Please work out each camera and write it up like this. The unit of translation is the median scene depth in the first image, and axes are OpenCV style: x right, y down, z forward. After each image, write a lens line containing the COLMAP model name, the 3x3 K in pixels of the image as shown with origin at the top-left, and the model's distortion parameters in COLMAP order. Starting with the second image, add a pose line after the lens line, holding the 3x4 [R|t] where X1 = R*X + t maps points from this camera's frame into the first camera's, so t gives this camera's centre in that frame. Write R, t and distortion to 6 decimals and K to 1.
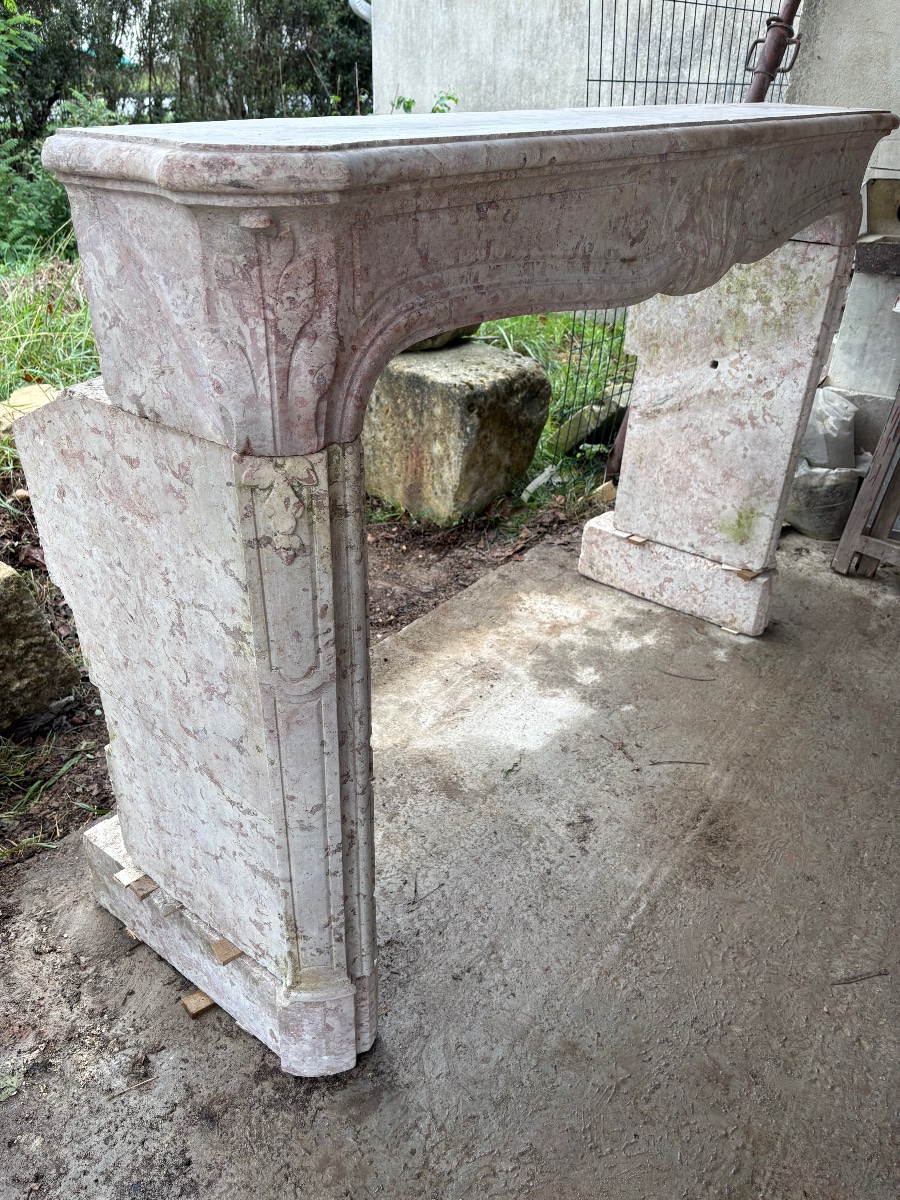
lens RADIAL K [[907.1, 0, 448.2], [0, 907.1, 606.1], [0, 0, 1]] dist [0.015760, 0.011568]
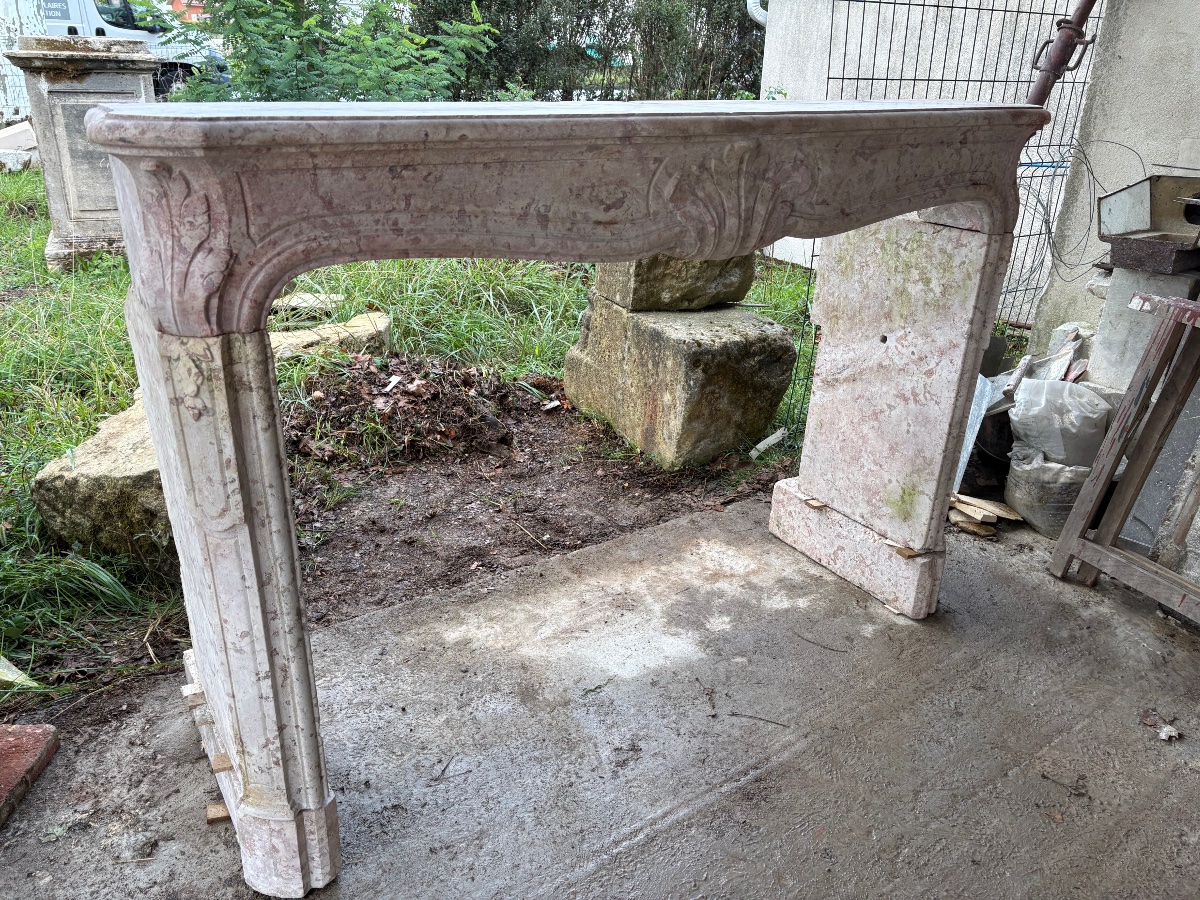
lens RADIAL K [[903.4, 0, 608.5], [0, 903.4, 446.7], [0, 0, 1]] dist [0.048303, -0.051319]
pose [[0.949505, 0.127715, -0.286581, 0.476286], [-0.164878, 0.980224, -0.109440, 0.022350], [0.266936, 0.151165, 0.951785, -0.049278]]
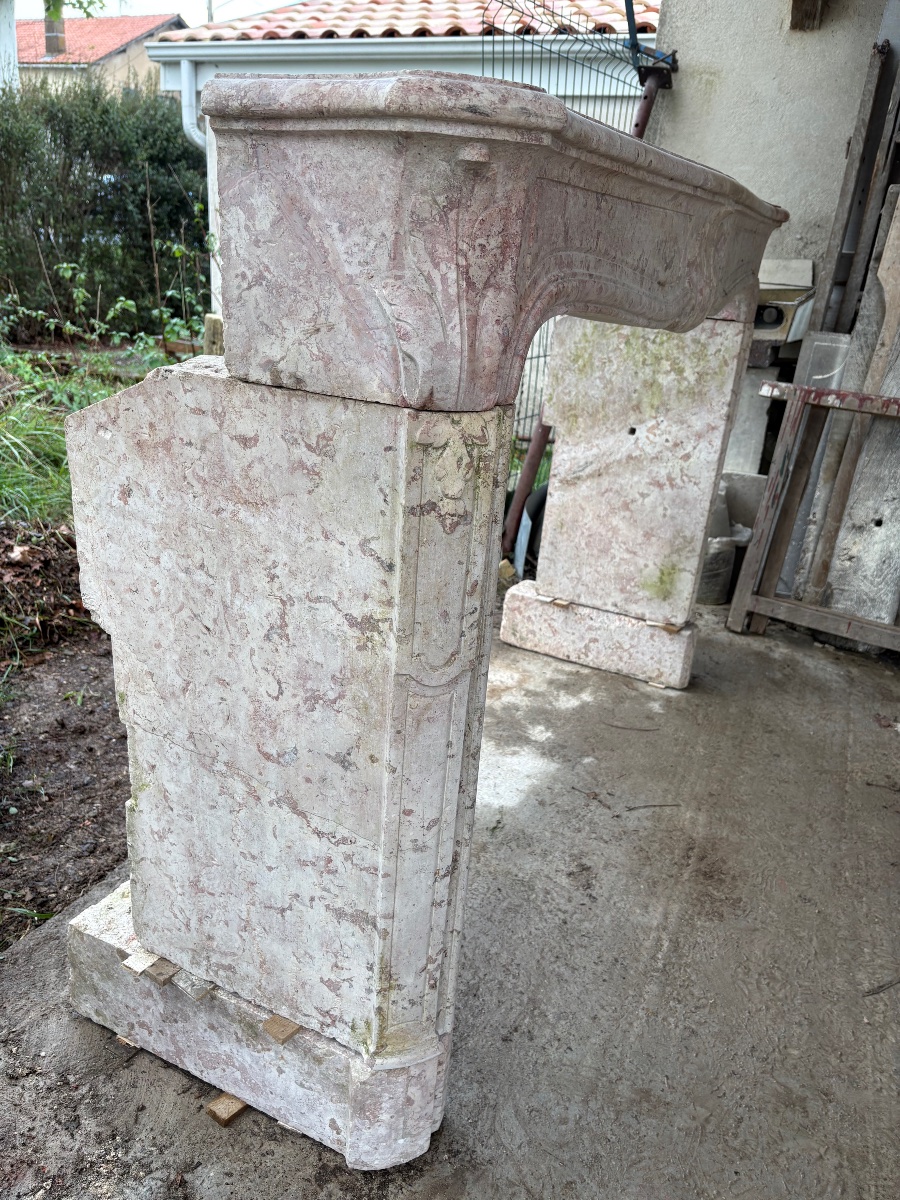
lens RADIAL K [[903.4, 0, 446.8], [0, 903.4, 604.3], [0, 0, 1]] dist [0.048303, -0.051319]
pose [[0.976709, -0.035817, 0.211556, -0.238102], [0.064428, 0.989427, -0.129939, 0.093374], [-0.204665, 0.140543, 0.968690, 0.062248]]
